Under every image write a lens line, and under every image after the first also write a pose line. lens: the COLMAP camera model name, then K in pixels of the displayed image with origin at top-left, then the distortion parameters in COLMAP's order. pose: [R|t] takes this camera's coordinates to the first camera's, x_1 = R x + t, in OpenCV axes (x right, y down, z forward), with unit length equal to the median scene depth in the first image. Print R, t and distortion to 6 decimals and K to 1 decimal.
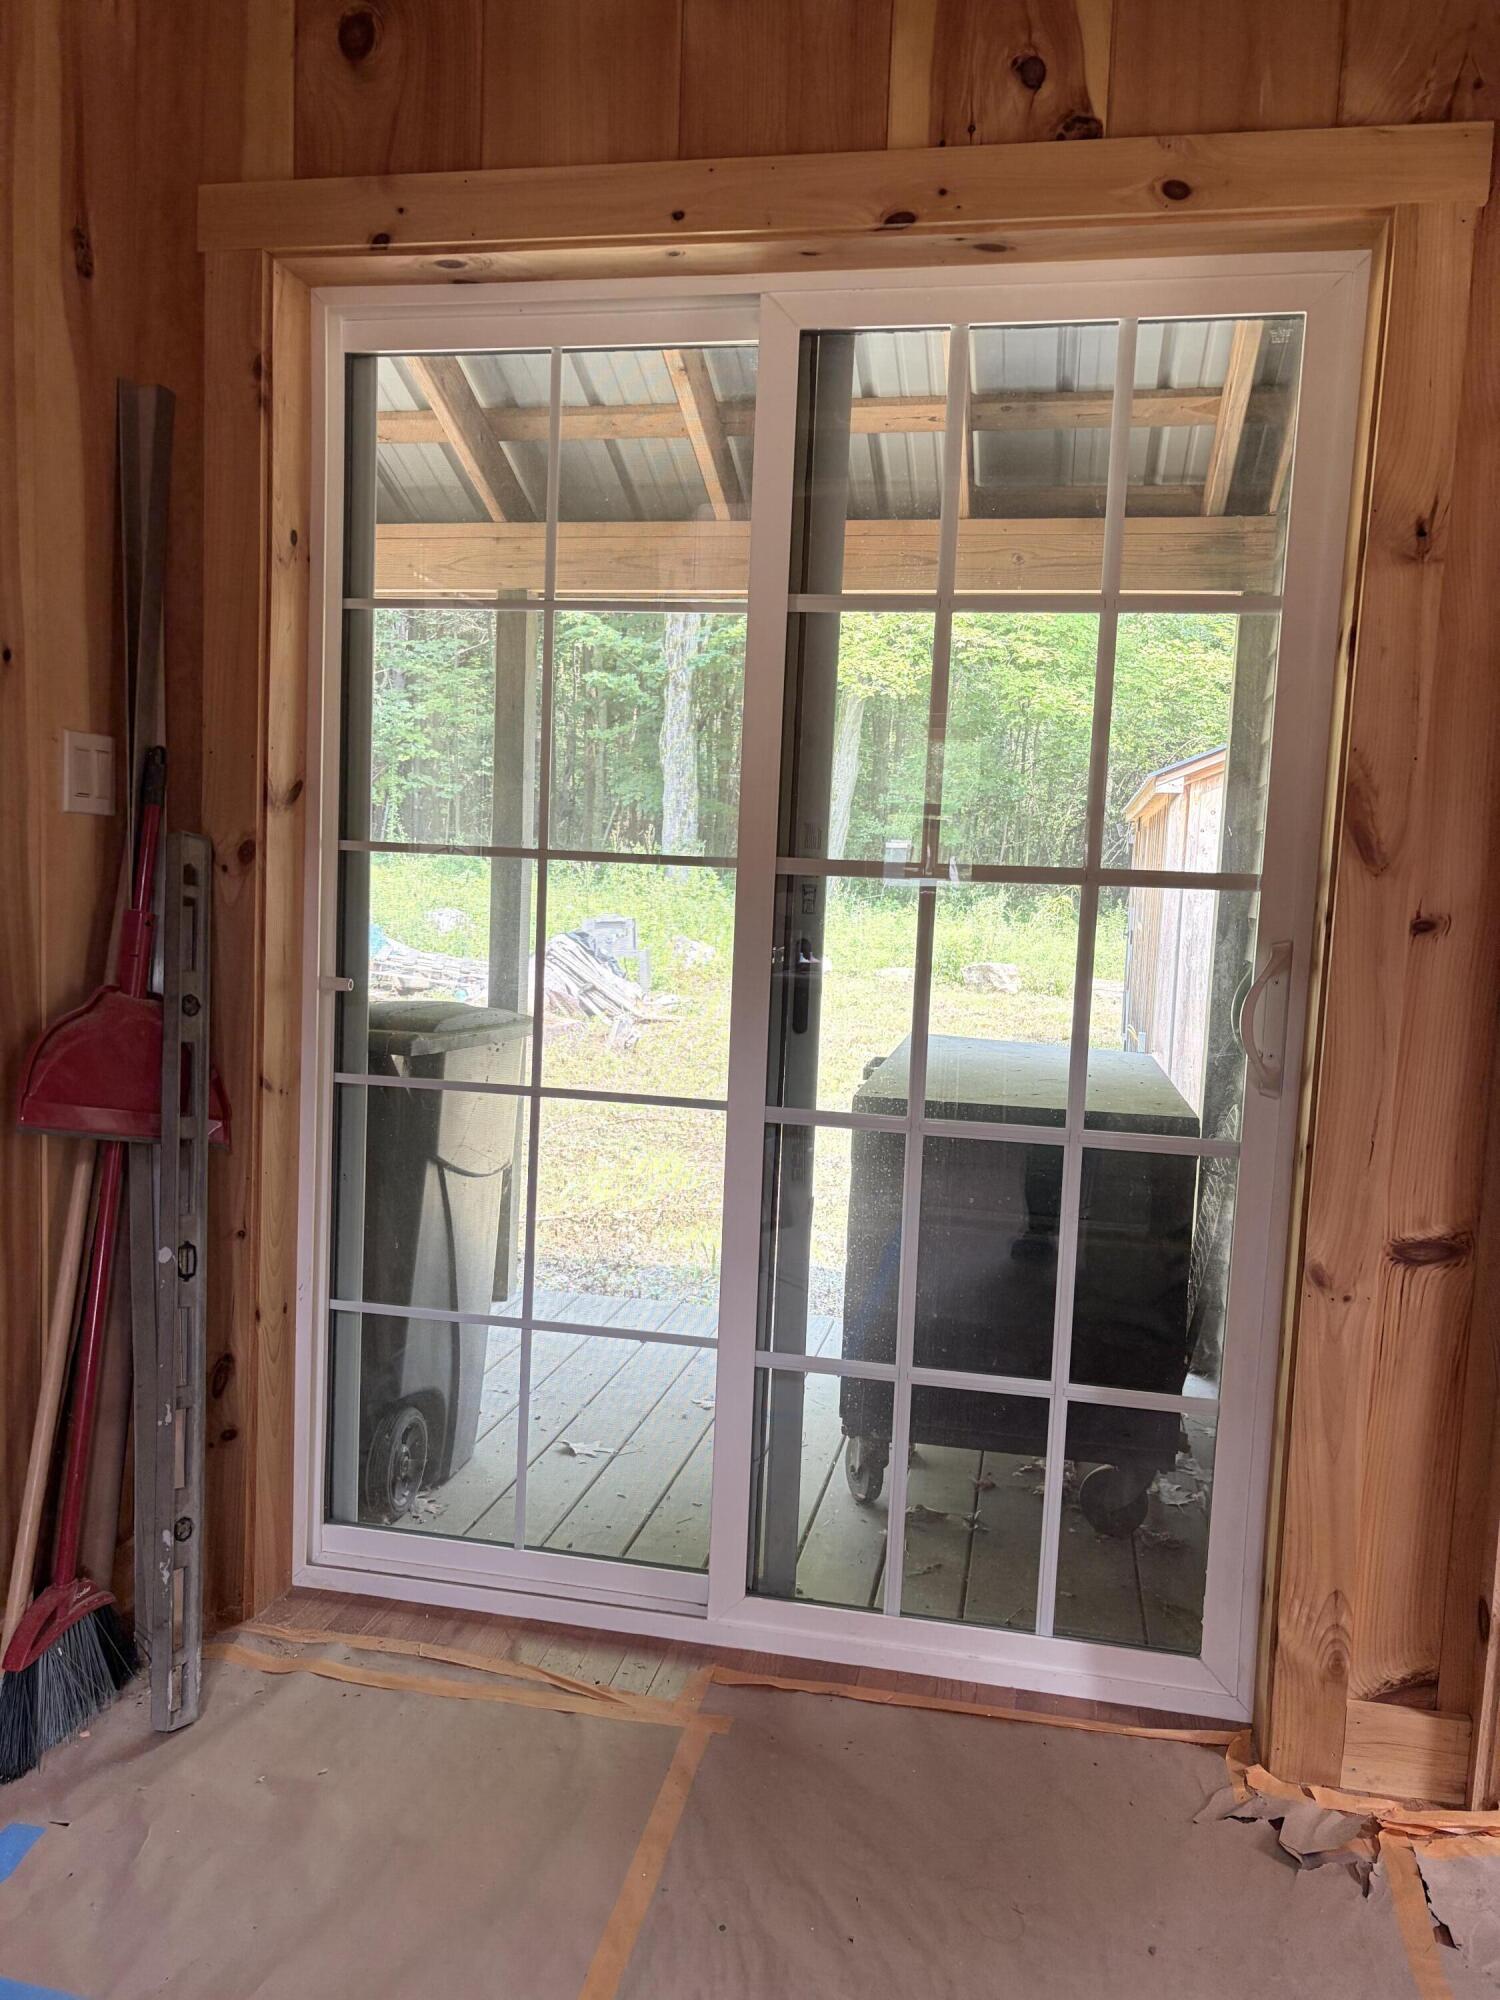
lens RADIAL K [[1523.8, 0, 750.0], [0, 1523.8, 1000.0], [0, 0, 1]] dist [0.047860, -0.056029]
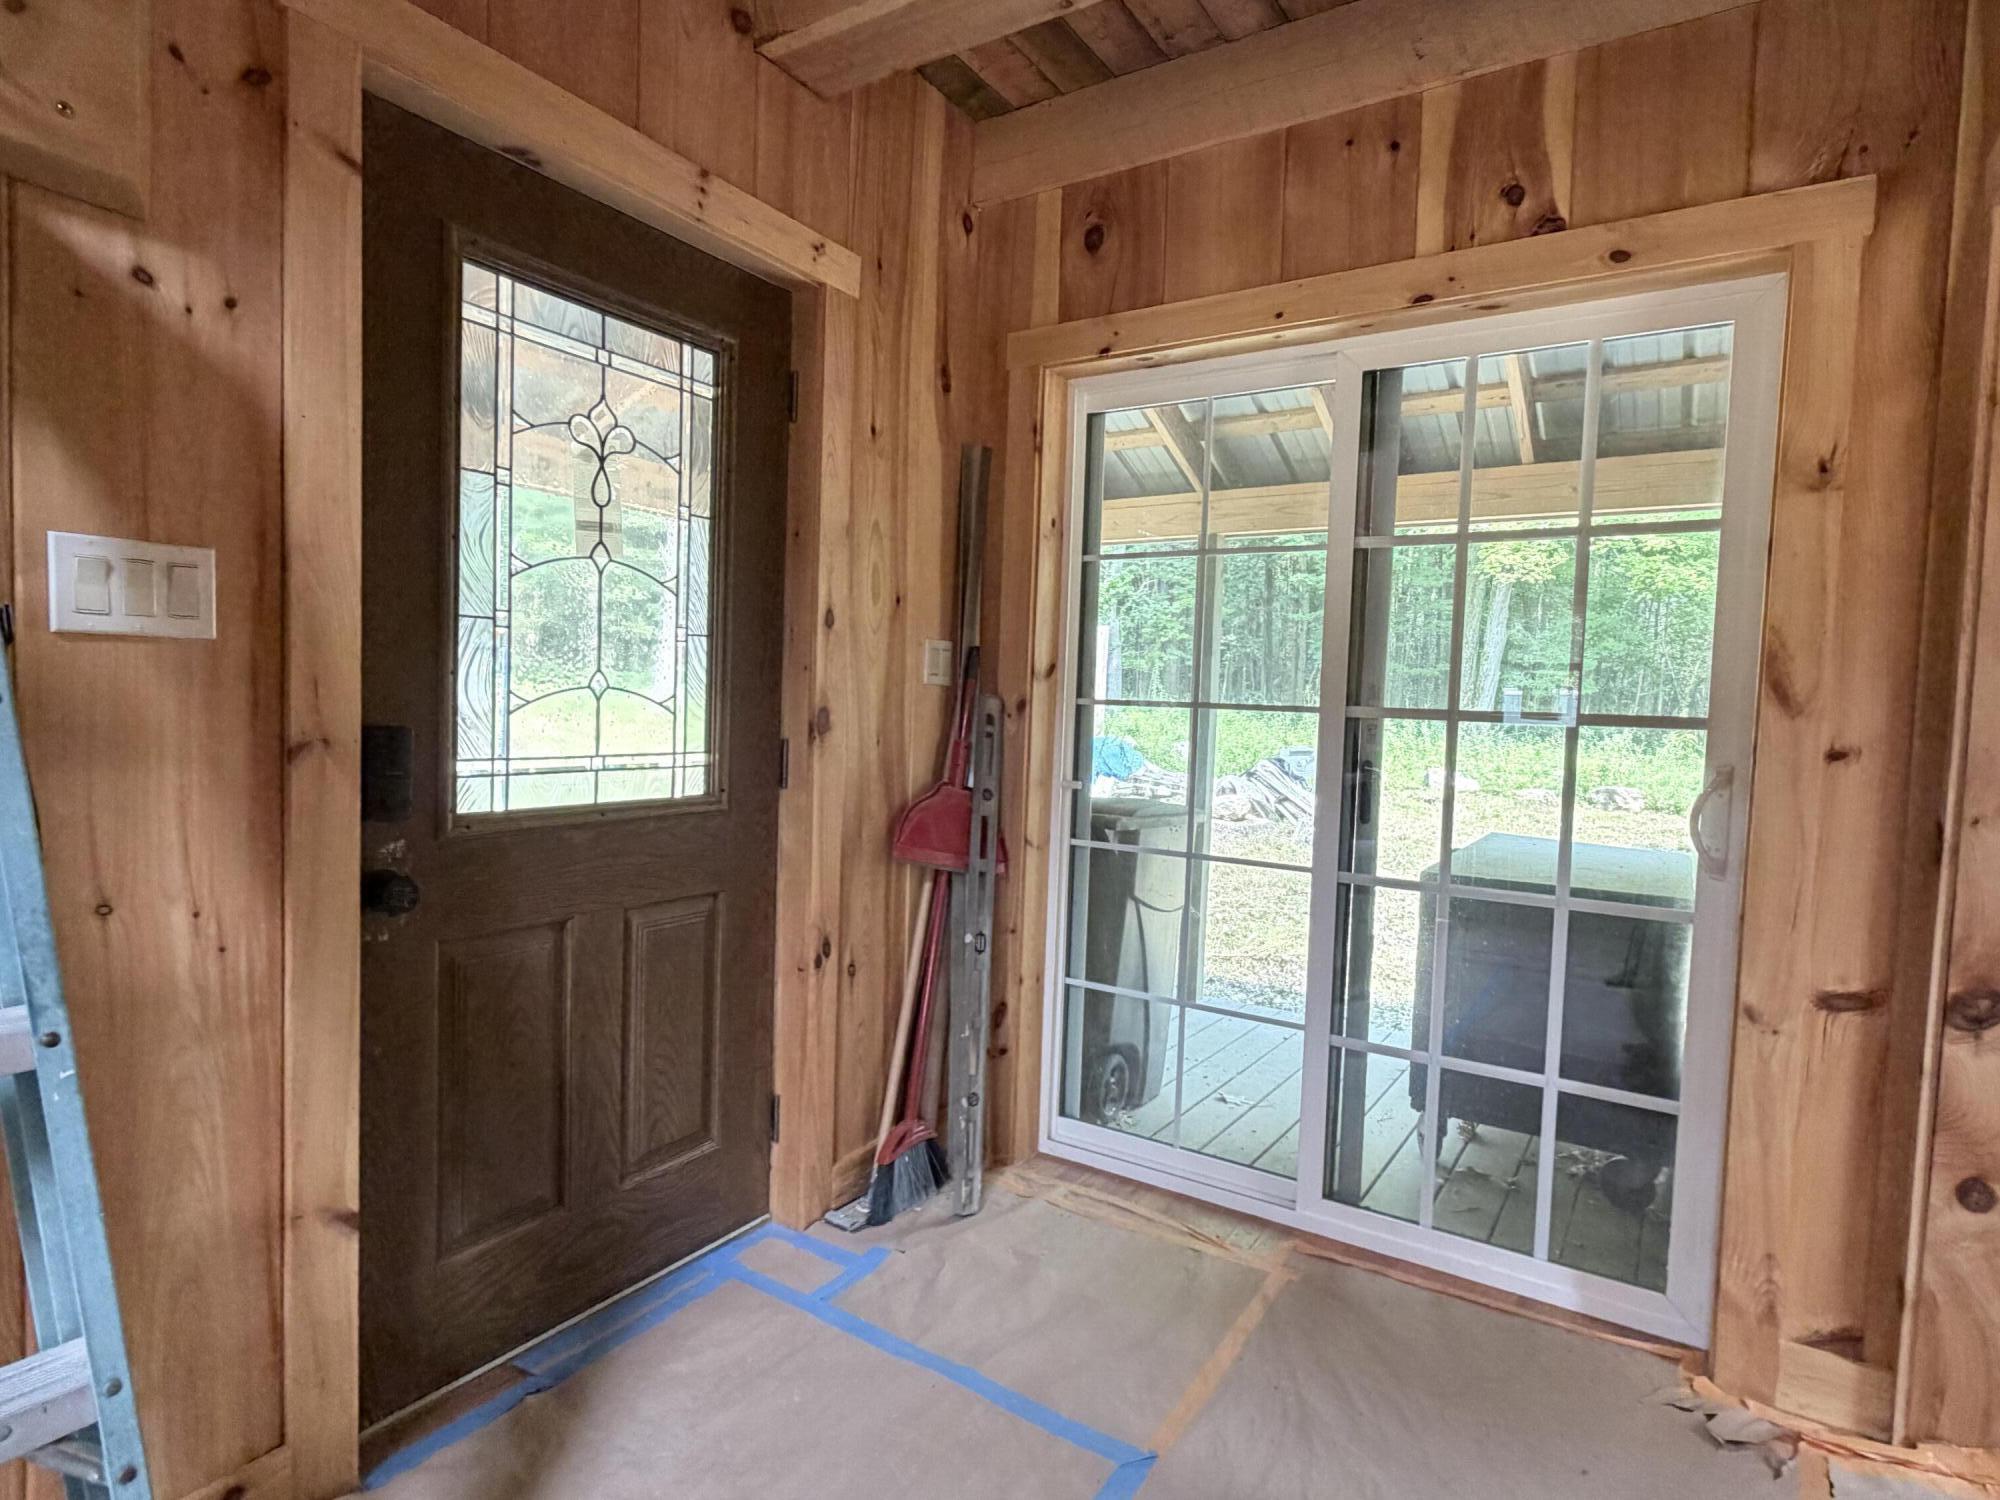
lens RADIAL K [[1066.4, 0, 1003.3], [0, 1066.4, 727.5], [0, 0, 1]] dist [-0.003229, 0.001402]
pose [[0.932523, 0.000786, -0.361110, 0.085797], [-0.027221, 0.997305, -0.068125, 0.009566], [0.360083, 0.073358, 0.930031, -0.118350]]
